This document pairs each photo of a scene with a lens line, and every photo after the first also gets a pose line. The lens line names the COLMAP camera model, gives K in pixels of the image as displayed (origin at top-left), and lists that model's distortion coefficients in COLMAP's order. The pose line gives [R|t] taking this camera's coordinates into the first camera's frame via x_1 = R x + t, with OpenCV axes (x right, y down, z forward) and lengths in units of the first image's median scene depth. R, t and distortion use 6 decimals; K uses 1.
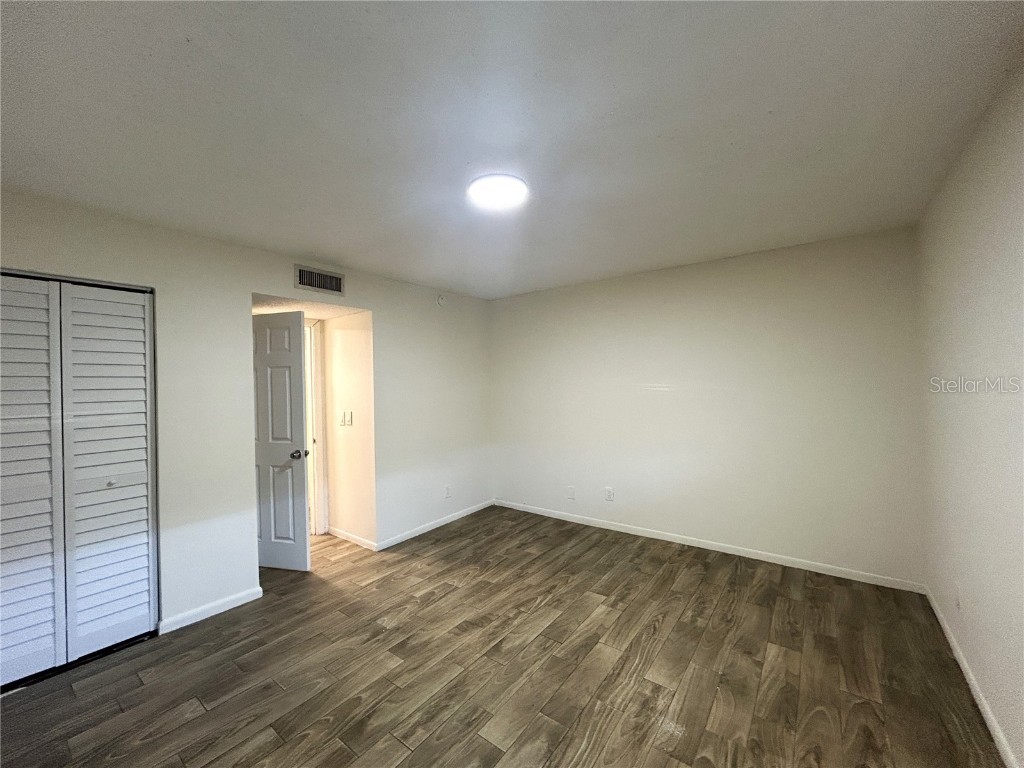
lens RADIAL K [[408.9, 0, 511.4], [0, 408.9, 382.6], [0, 0, 1]] dist [-0.001467, 0.000323]
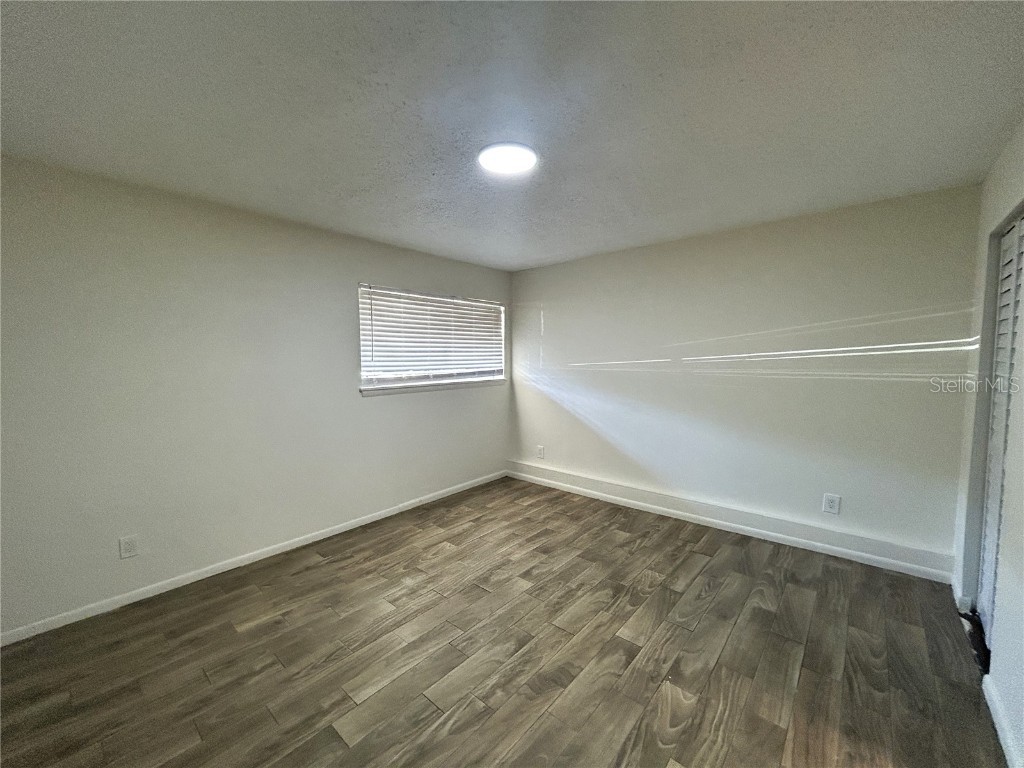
lens RADIAL K [[408.9, 0, 511.9], [0, 408.9, 385.1], [0, 0, 1]] dist [-0.001467, 0.000323]
pose [[-0.997264, 0.023373, 0.070126, -0.098018], [0.028451, 0.996976, 0.072314, 0.005428], [-0.068224, 0.074111, -0.994914, 1.967505]]
